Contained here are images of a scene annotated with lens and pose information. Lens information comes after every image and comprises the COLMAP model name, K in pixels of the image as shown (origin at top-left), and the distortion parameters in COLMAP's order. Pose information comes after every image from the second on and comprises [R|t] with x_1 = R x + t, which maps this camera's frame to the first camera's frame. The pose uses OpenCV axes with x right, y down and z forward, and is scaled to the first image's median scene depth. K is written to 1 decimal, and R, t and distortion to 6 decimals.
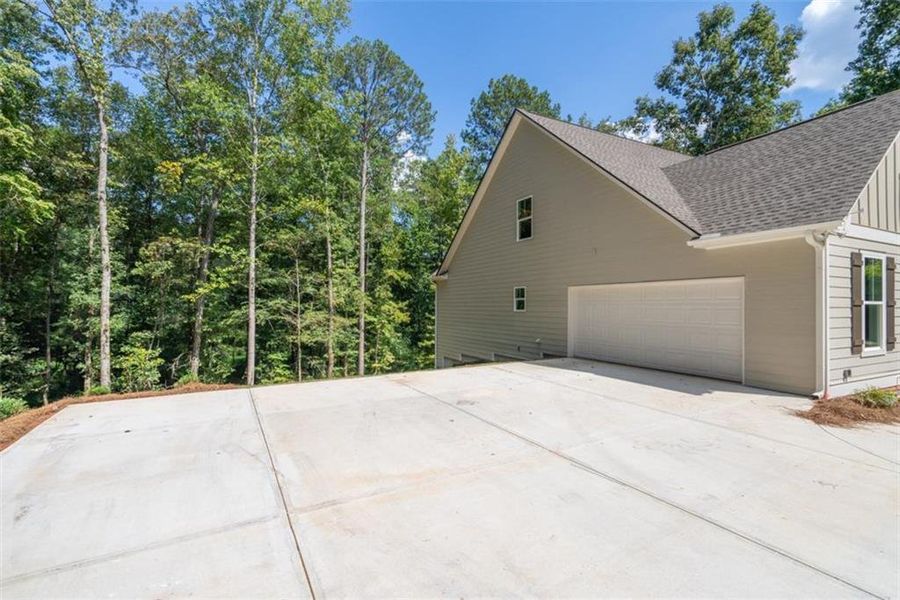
lens RADIAL K [[404.0, 0, 449.5], [0, 404.0, 298.8], [0, 0, 1]] dist [0.003237, 0.001524]
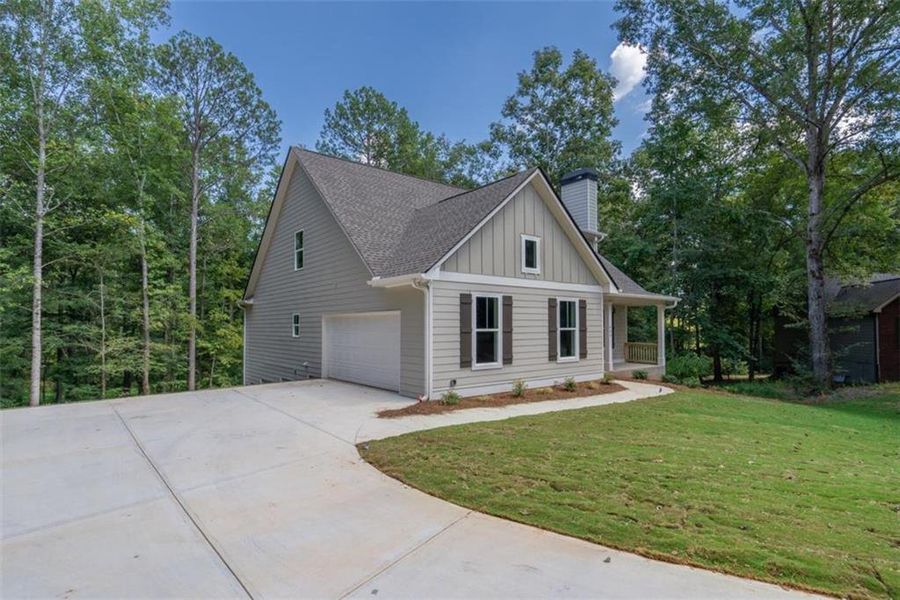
lens RADIAL K [[456.7, 0, 444.8], [0, 456.7, 316.5], [0, 0, 1]] dist [0.006957, 0.000811]
pose [[0.981288, -0.000665, 0.192547, 0.167358], [0.001817, 0.999981, -0.005810, -0.007428], [-0.192539, 0.006051, 0.981271, -0.128015]]
